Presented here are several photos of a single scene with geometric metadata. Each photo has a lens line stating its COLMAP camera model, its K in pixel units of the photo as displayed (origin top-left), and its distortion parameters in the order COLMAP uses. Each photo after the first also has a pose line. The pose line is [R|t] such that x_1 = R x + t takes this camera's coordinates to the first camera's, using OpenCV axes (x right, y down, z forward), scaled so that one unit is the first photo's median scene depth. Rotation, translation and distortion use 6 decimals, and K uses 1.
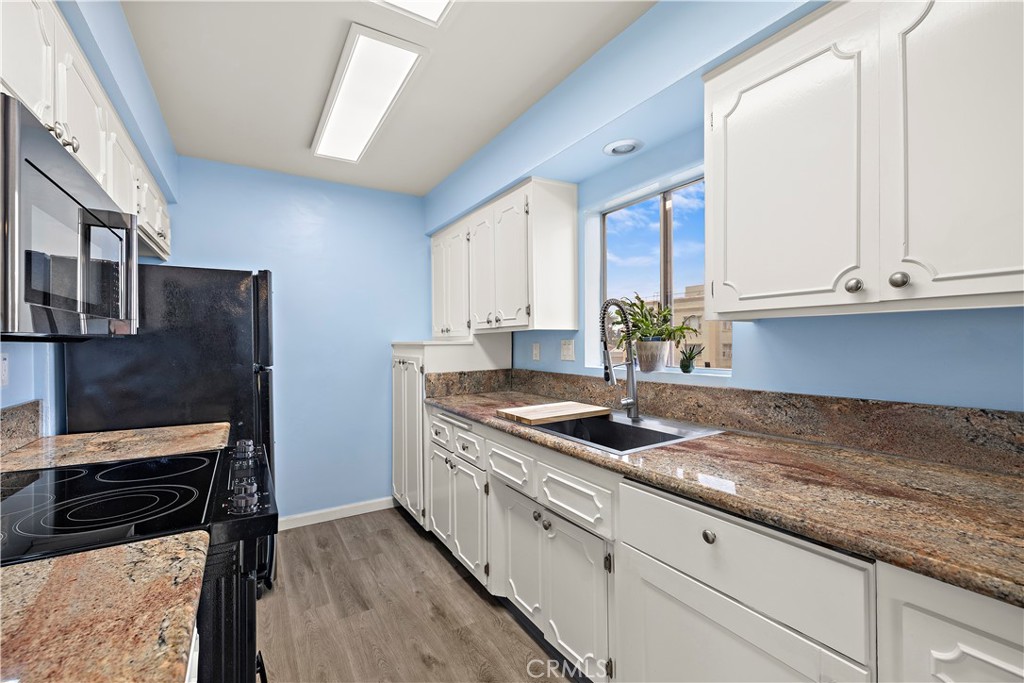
lens RADIAL K [[432.4, 0, 508.4], [0, 432.4, 345.6], [0, 0, 1]] dist [0.003474, 0.000002]
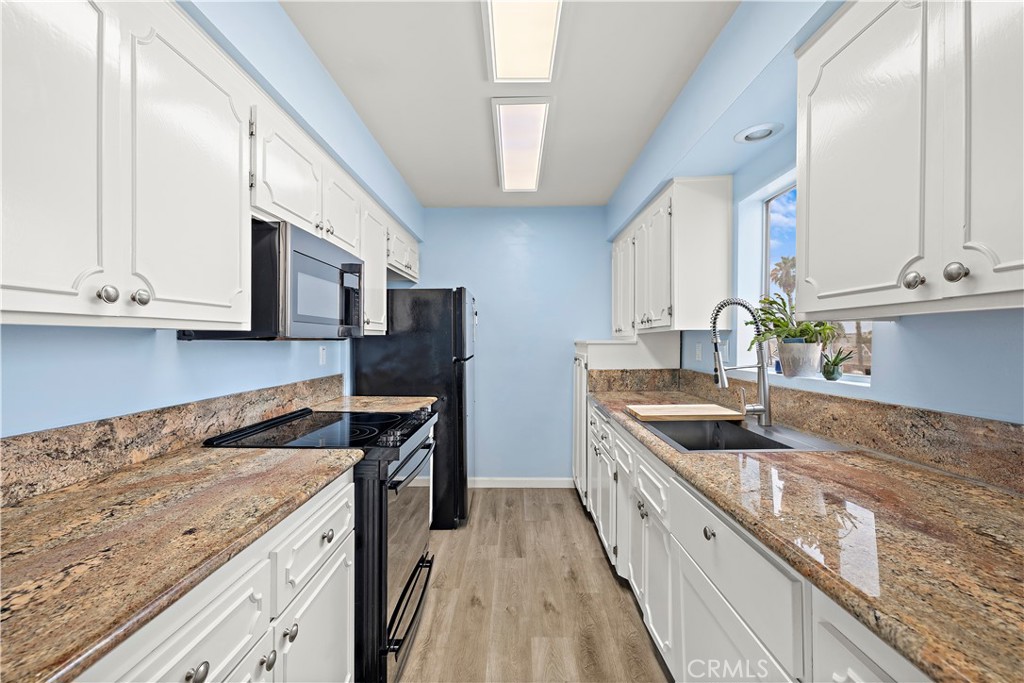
lens RADIAL K [[432.4, 0, 508.8], [0, 432.4, 345.1], [0, 0, 1]] dist [0.003474, 0.000002]
pose [[0.845639, 0.013047, -0.533596, 0.302267], [-0.010885, 0.999915, 0.007199, -0.005412], [0.533644, -0.000279, 0.845709, -0.064575]]
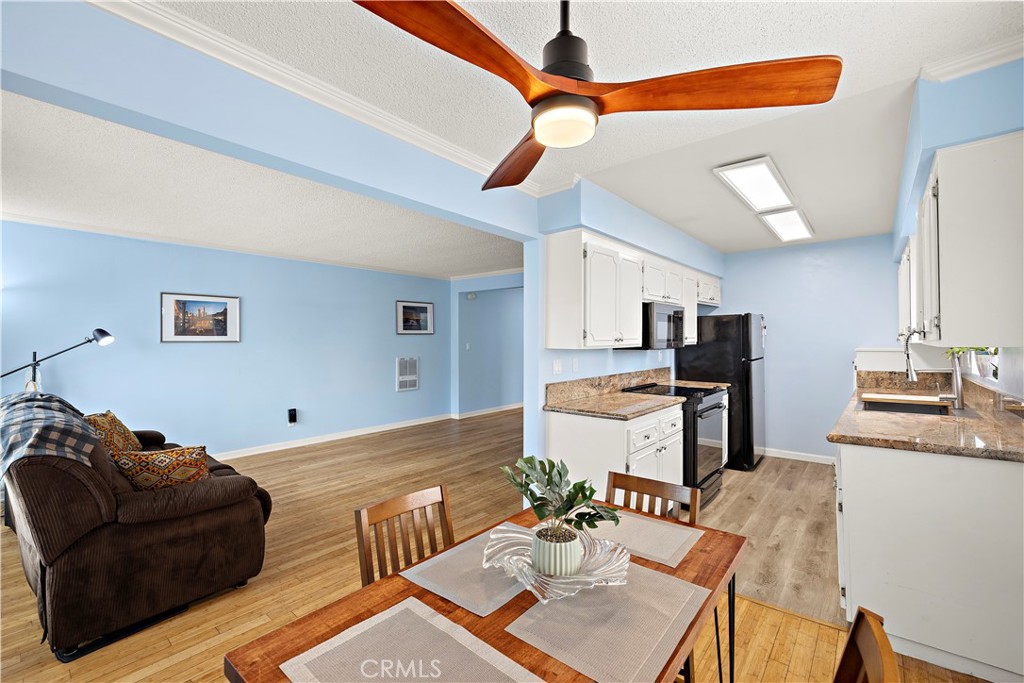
lens RADIAL K [[432.4, 0, 512.7], [0, 432.4, 341.3], [0, 0, 1]] dist [0.003474, 0.000002]
pose [[0.322262, 0.007941, -0.946617, 1.091824], [-0.006426, 0.999960, 0.006201, -0.048096], [0.946629, 0.004085, 0.322300, -0.770926]]
